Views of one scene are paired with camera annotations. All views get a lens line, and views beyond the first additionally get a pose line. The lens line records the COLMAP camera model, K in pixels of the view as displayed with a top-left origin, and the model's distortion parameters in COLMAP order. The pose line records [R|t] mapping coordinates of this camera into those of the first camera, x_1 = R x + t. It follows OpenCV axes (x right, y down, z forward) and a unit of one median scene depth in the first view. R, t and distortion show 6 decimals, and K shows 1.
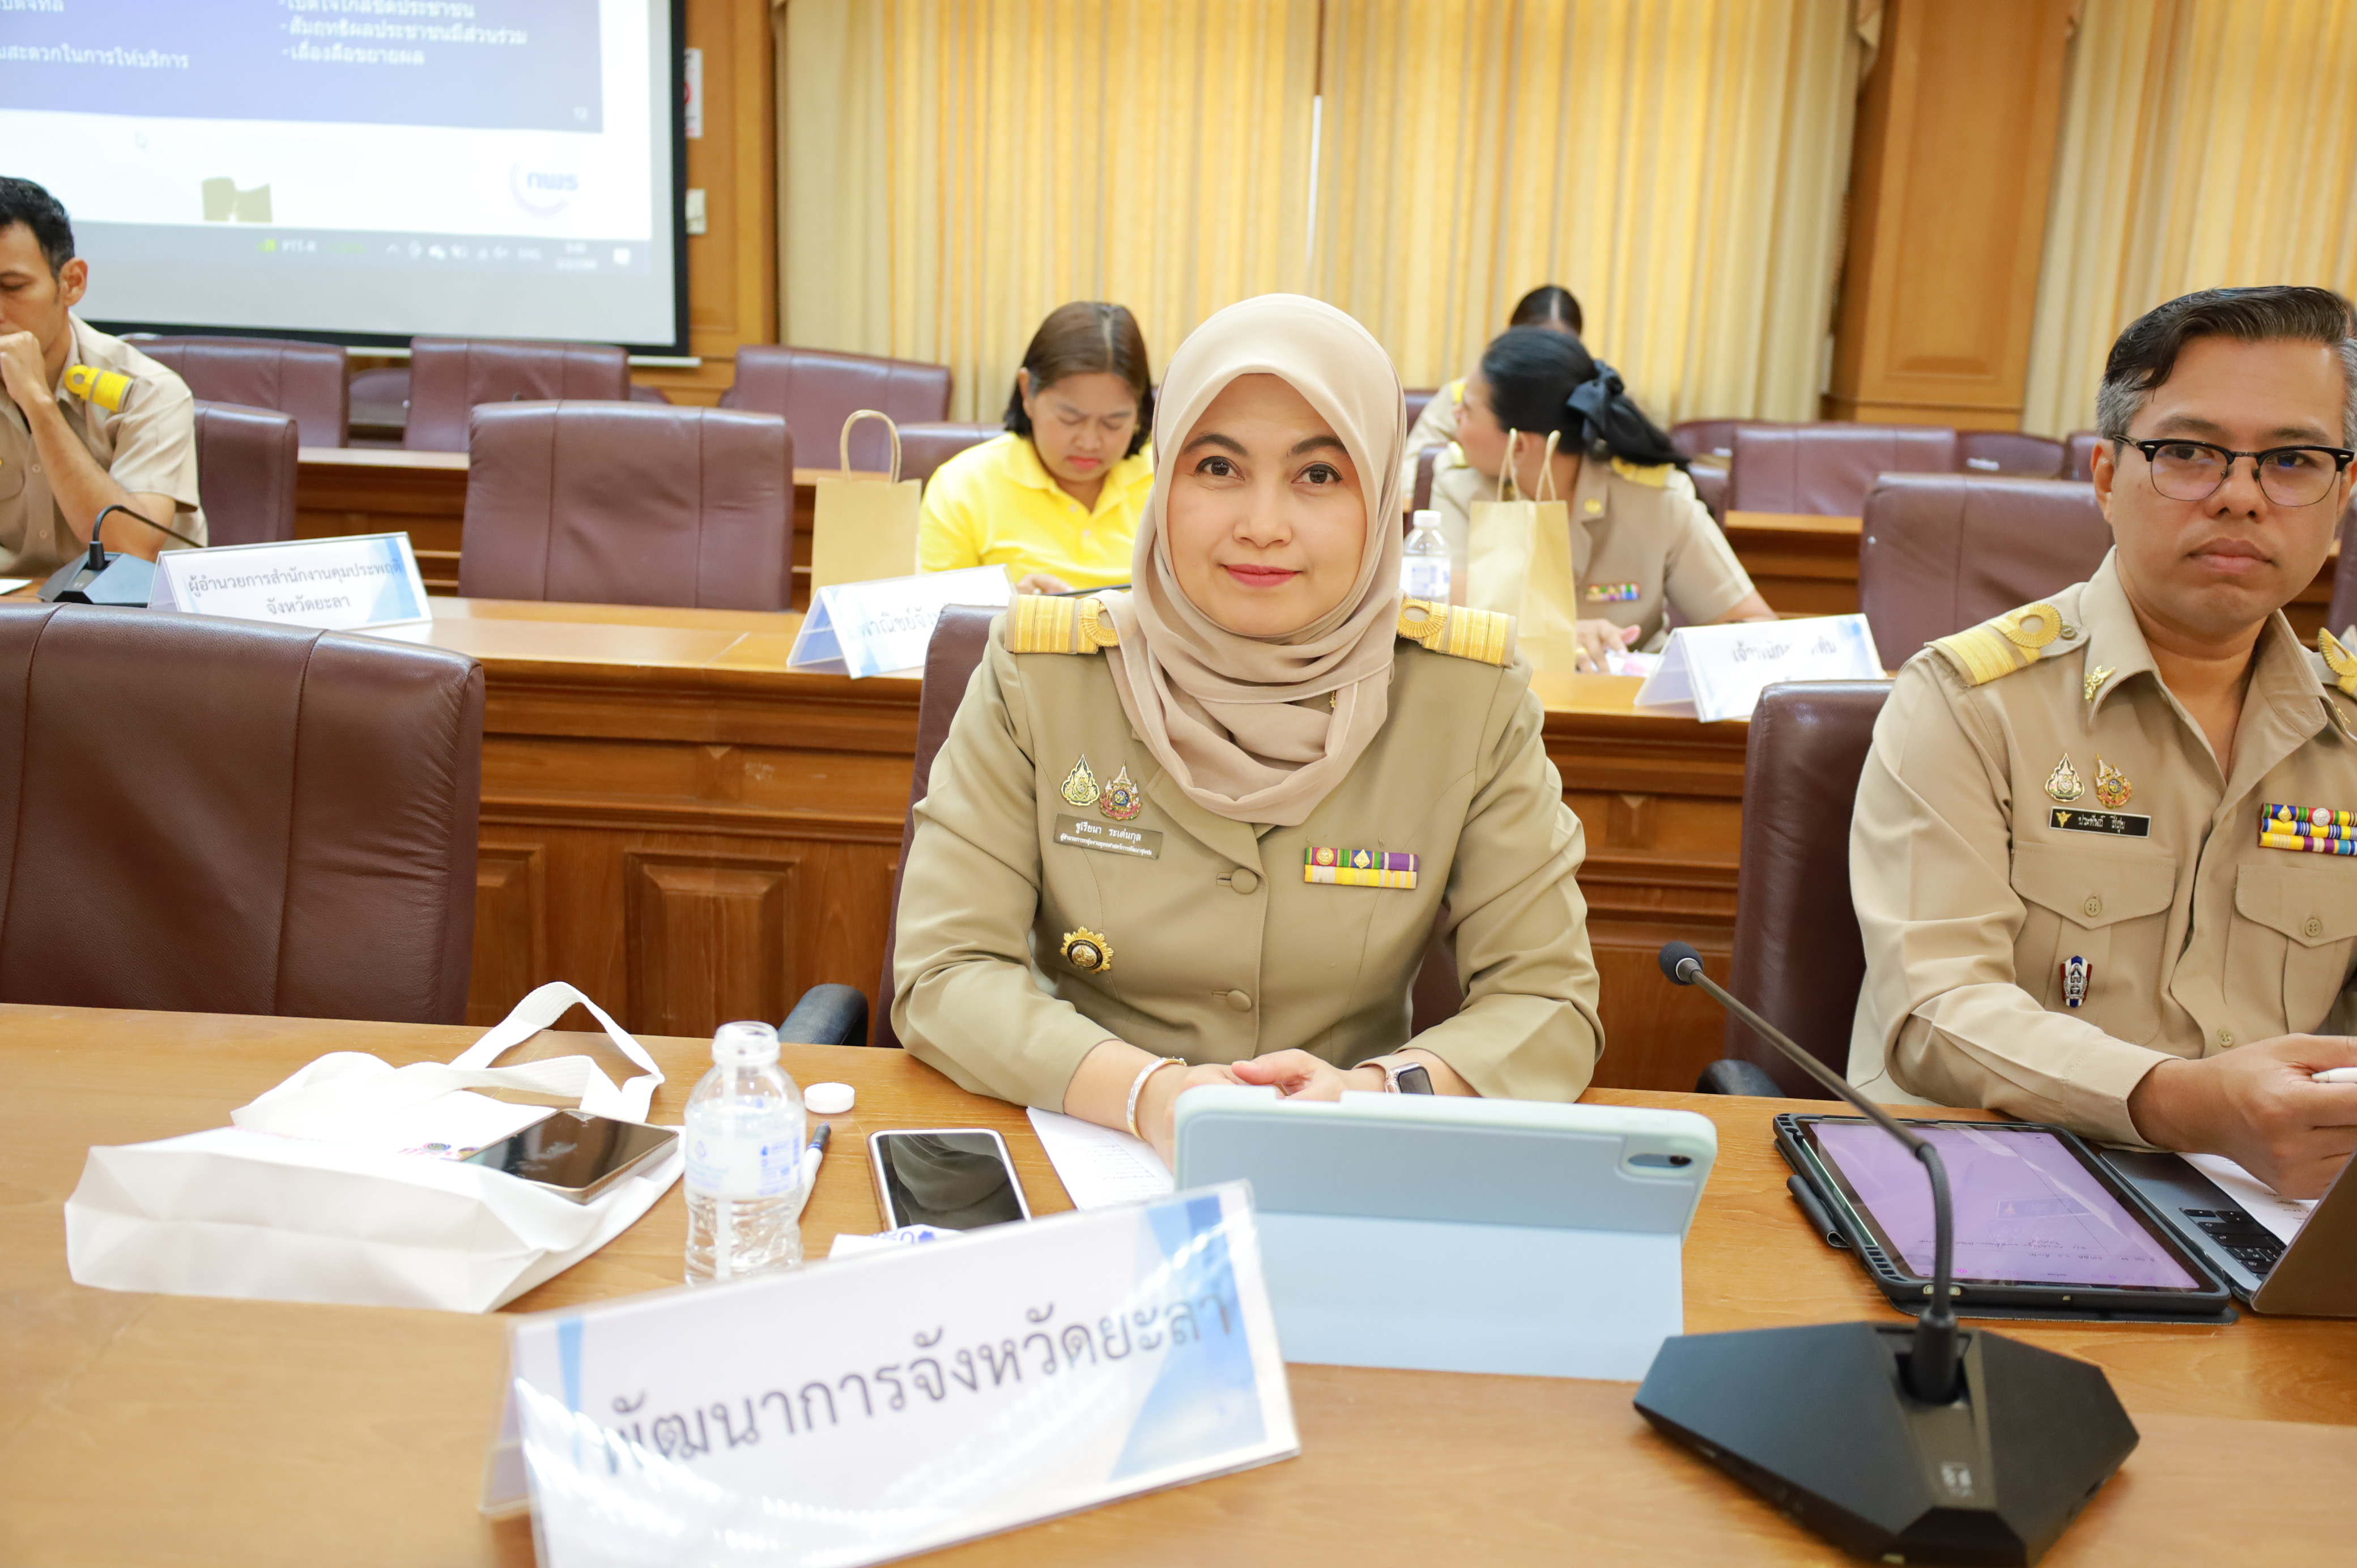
lens RADIAL K [[2249.7, 0, 1178.5], [0, 2249.7, 784.0], [0, 0, 1]] dist [0.016952, -0.016944]
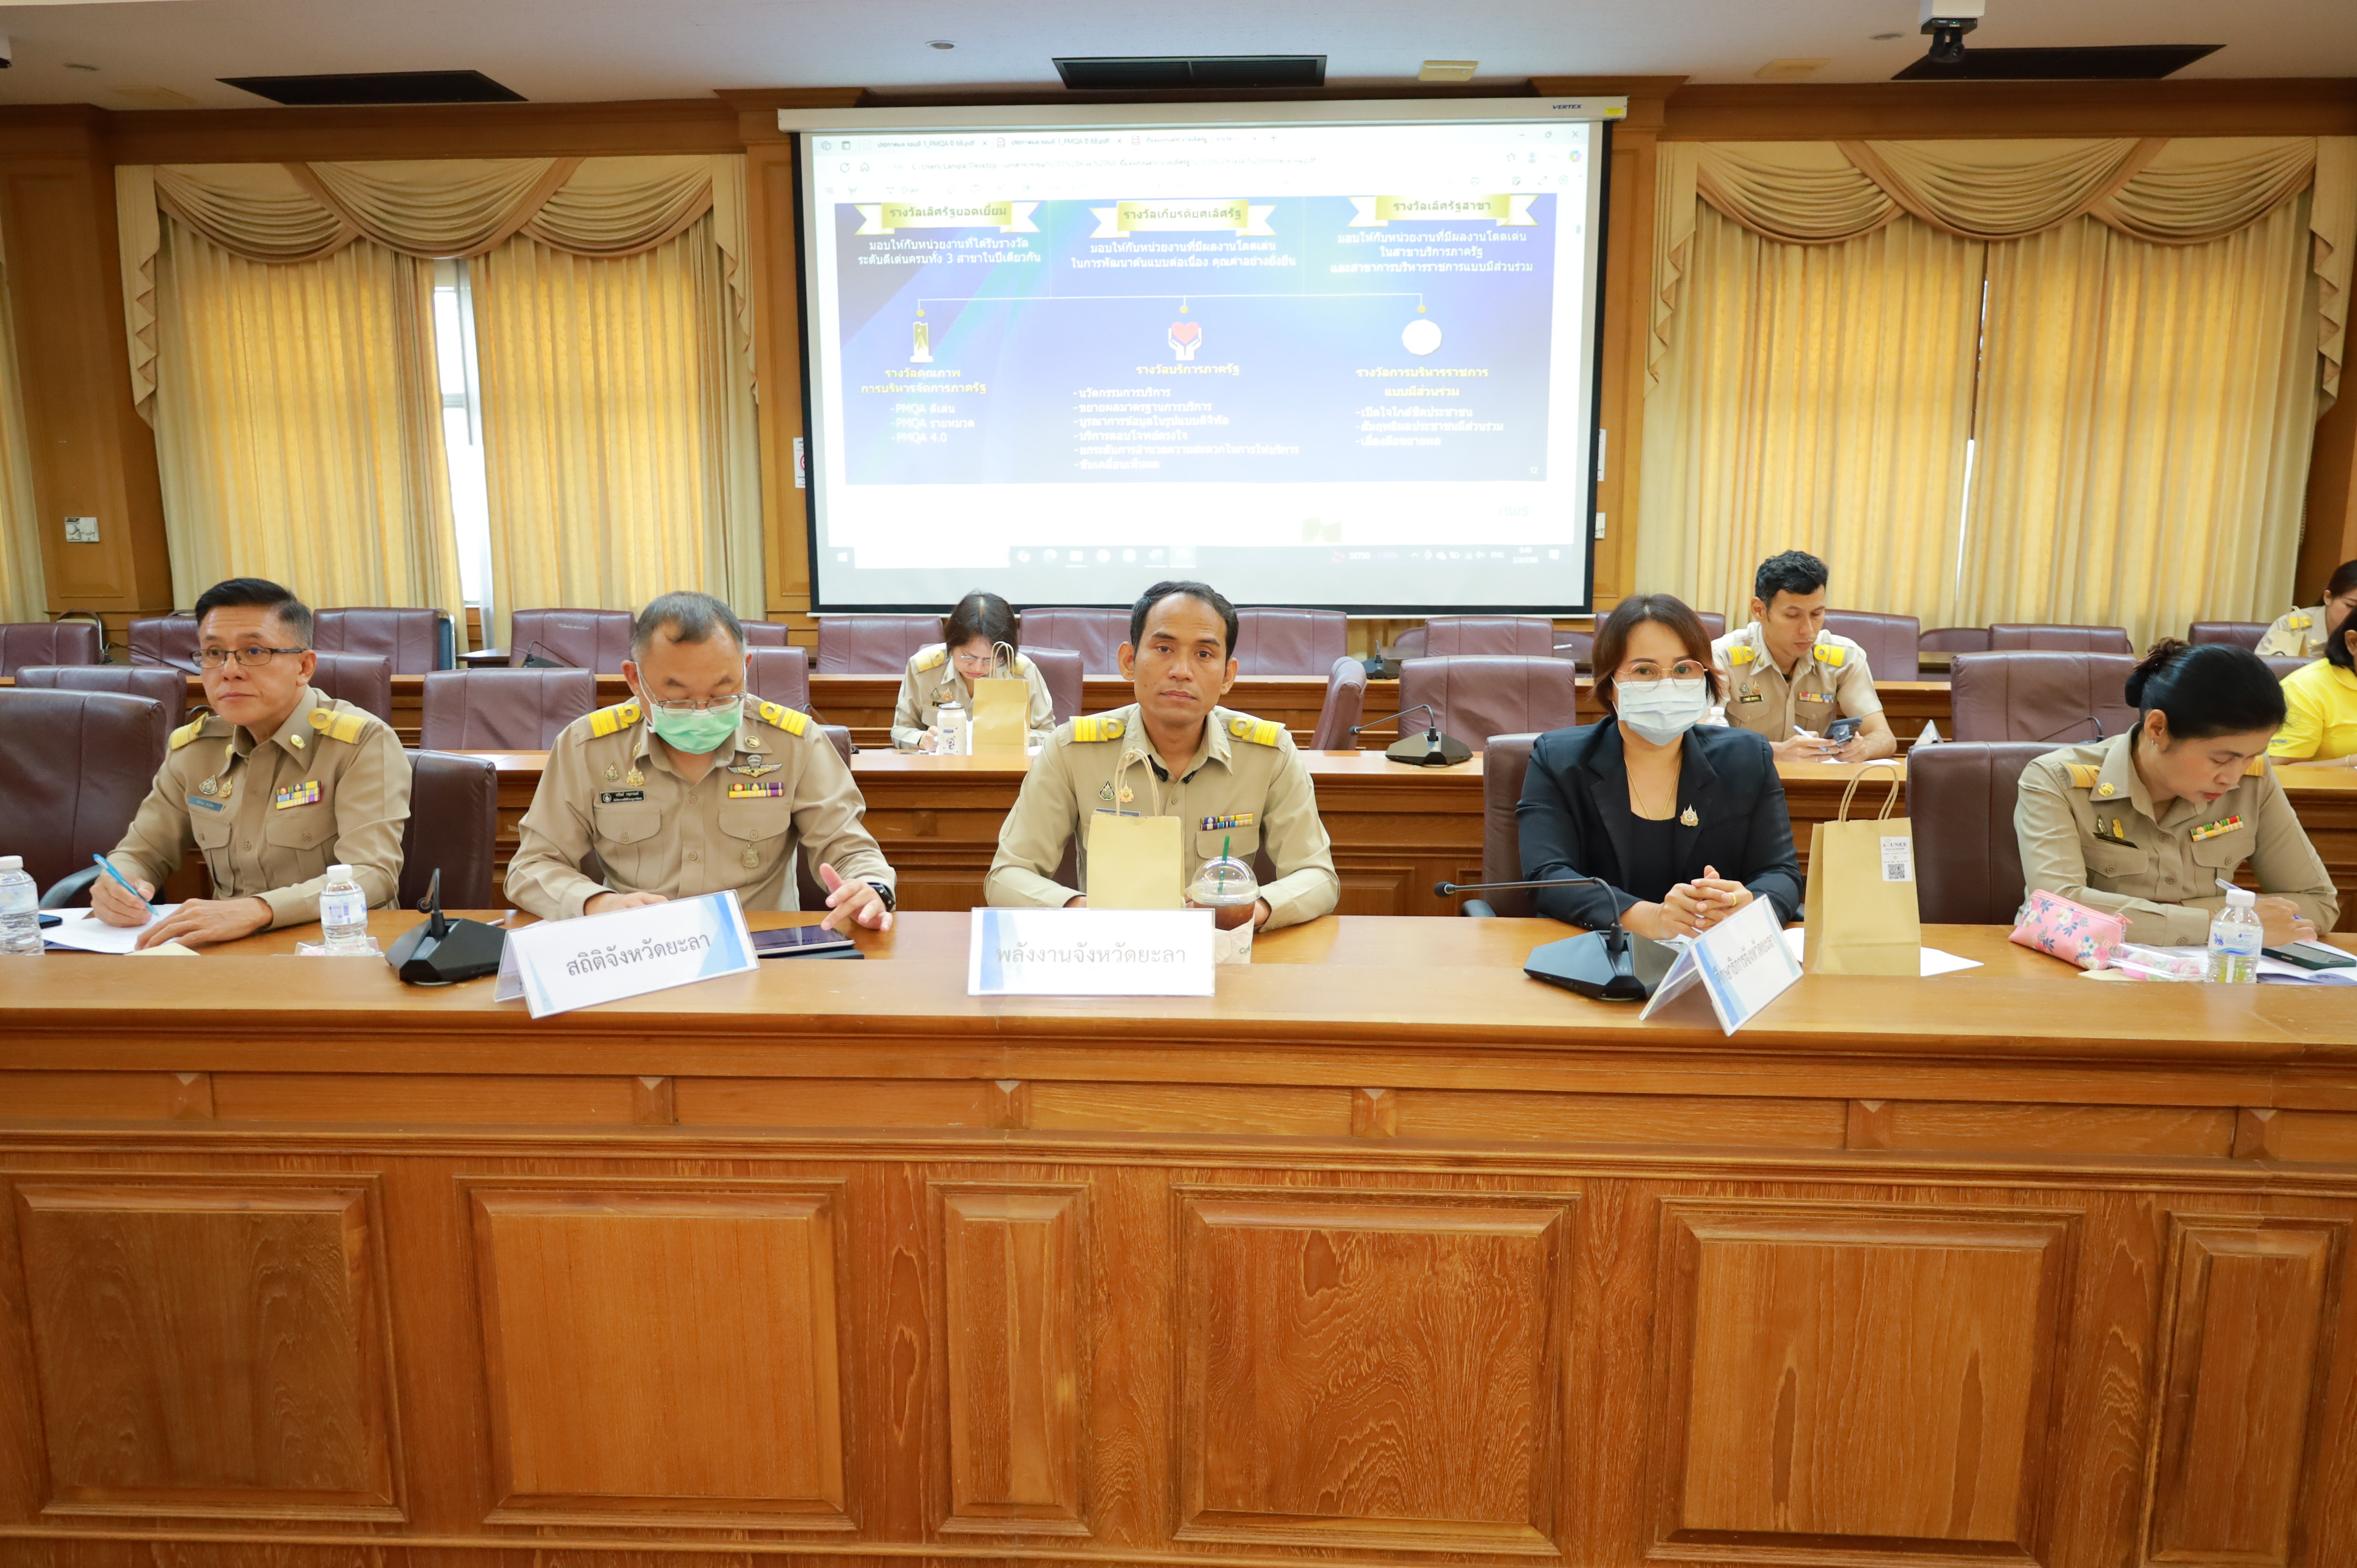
lens RADIAL K [[1620.1, 0, 1206.4], [0, 1620.1, 793.0], [0, 0, 1]] dist [-0.013279, 0.006352]
pose [[0.997448, -0.029422, -0.065048, -0.434169], [0.025462, 0.997820, -0.060885, 0.005000], [0.066697, 0.059073, 0.996023, -0.183779]]
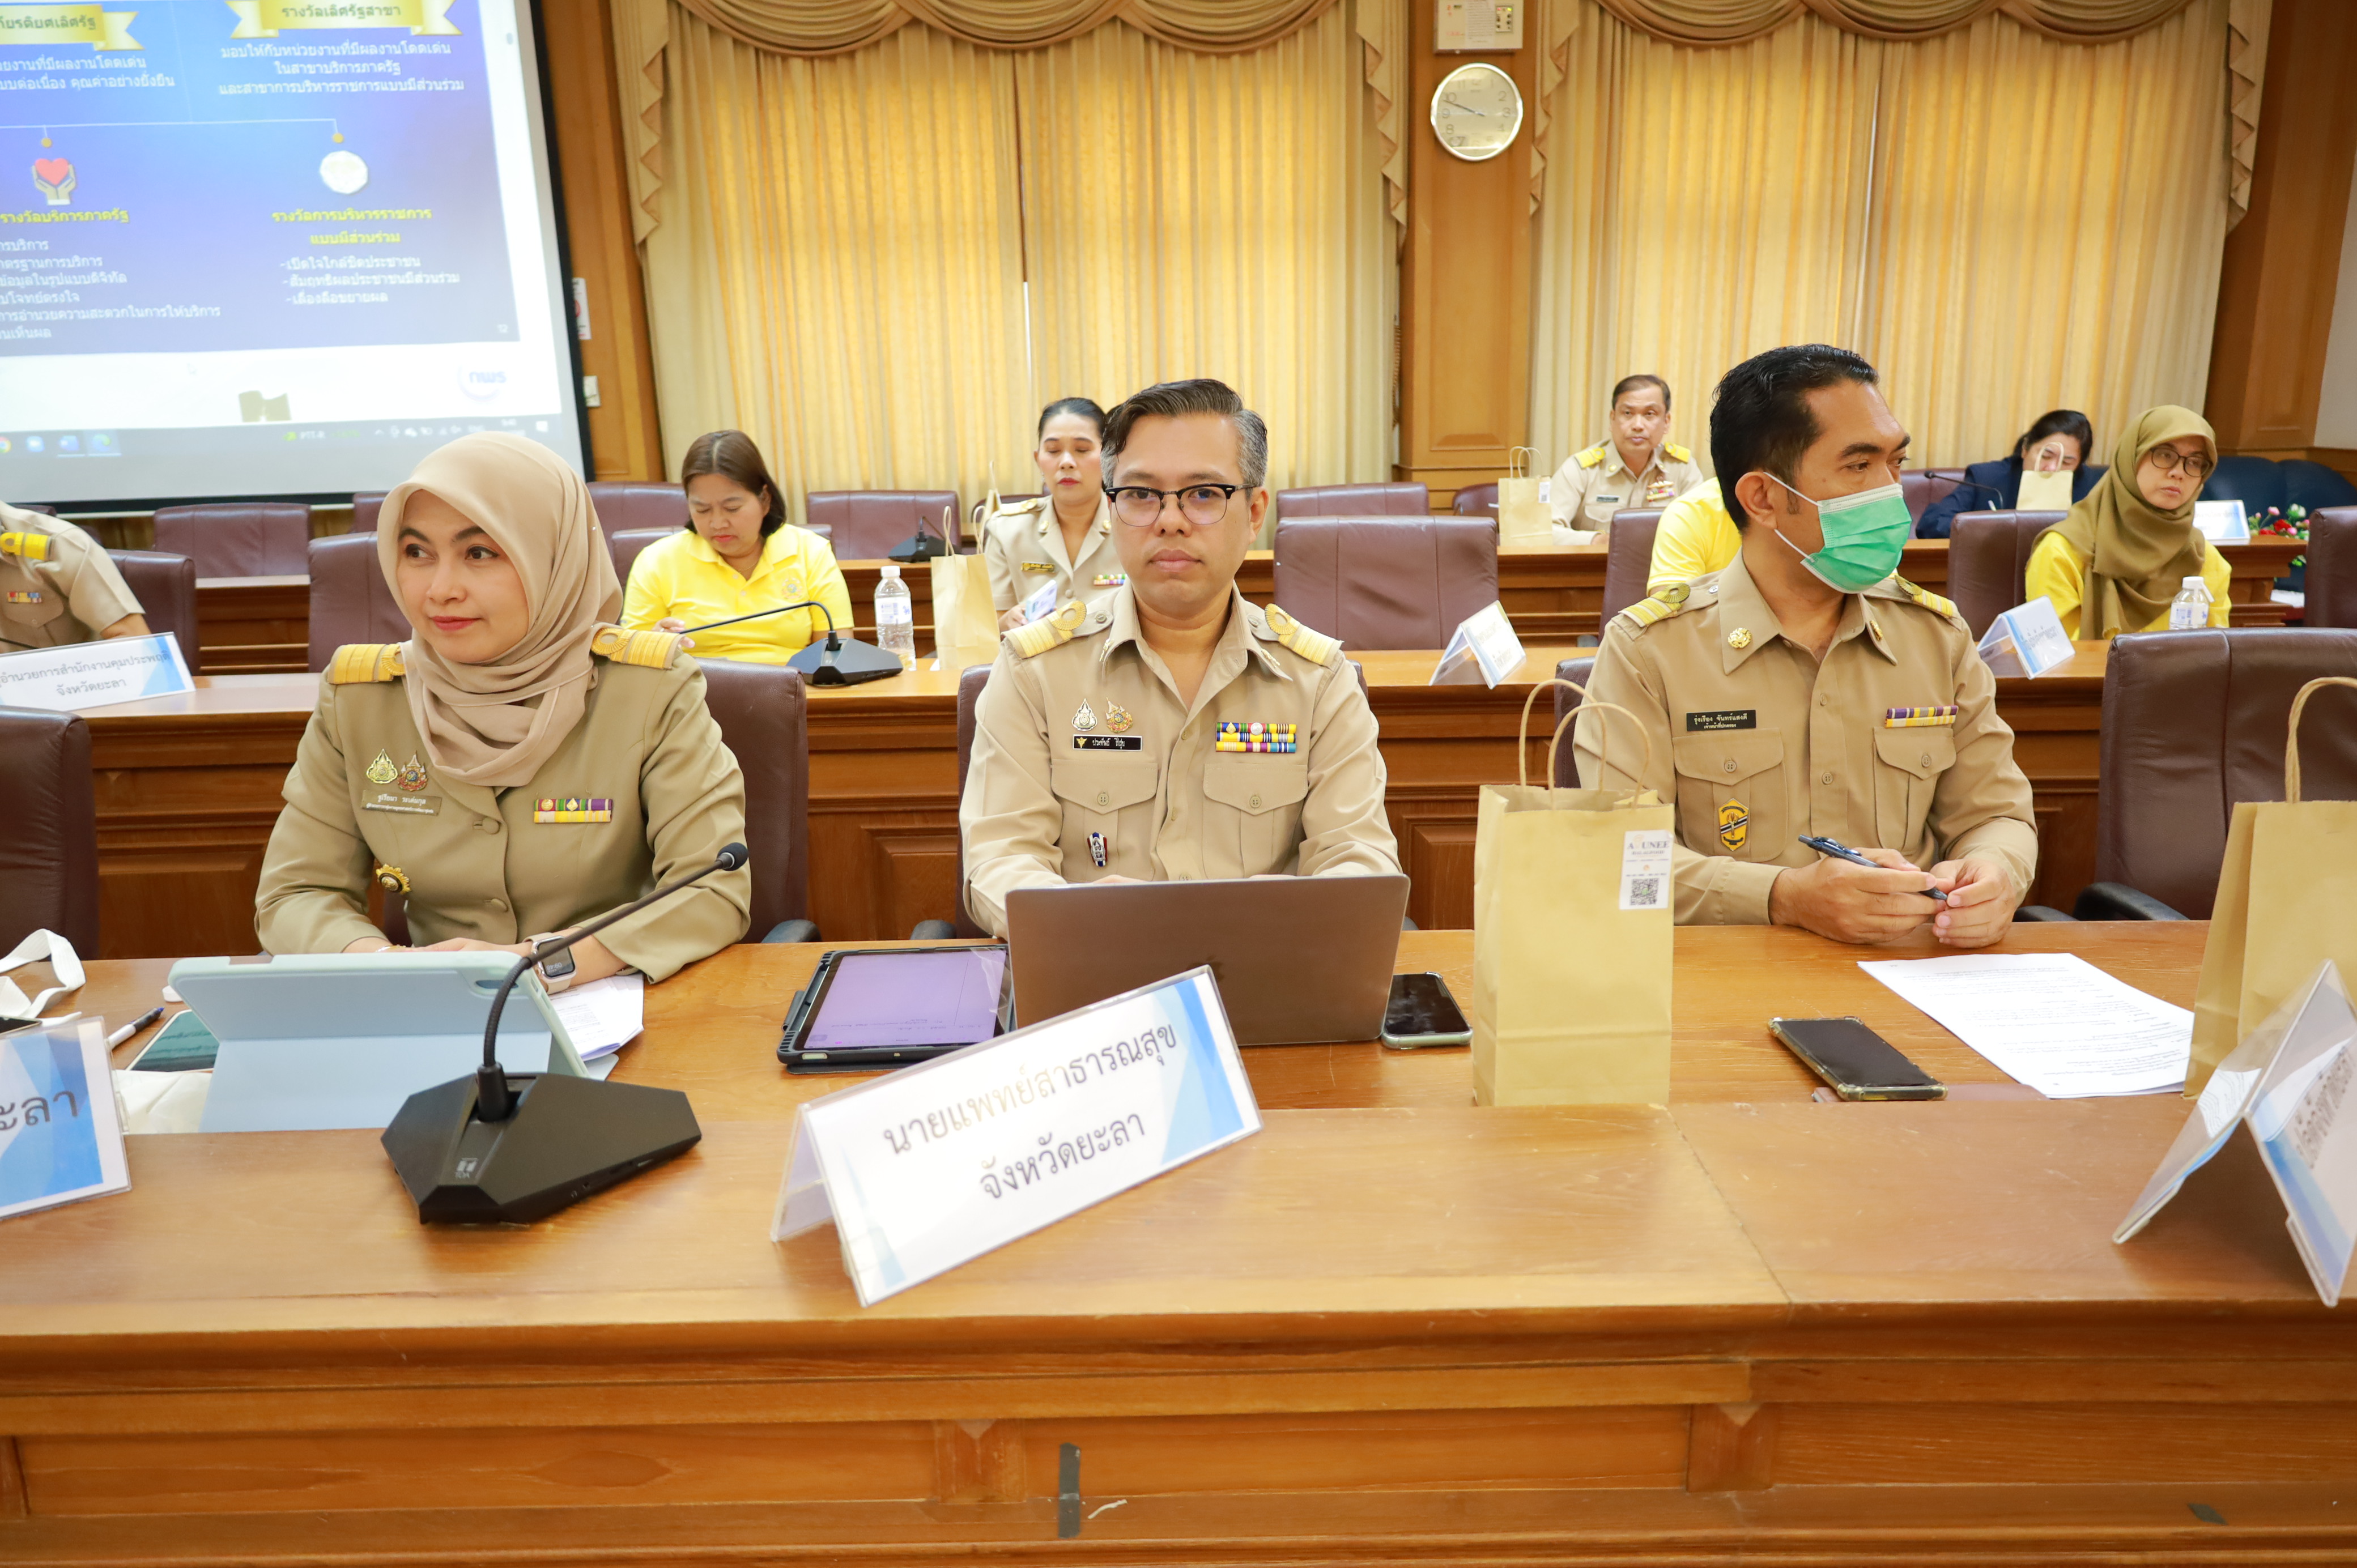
lens RADIAL K [[1581.7, 0, 1187.7], [0, 1581.7, 784.5], [0, 0, 1]] dist [-0.014949, 0.005449]
pose [[0.996292, -0.076115, 0.040100, 0.103941], [0.075616, 0.997041, 0.013810, 0.008492], [-0.041032, -0.010726, 0.999100, -0.014438]]
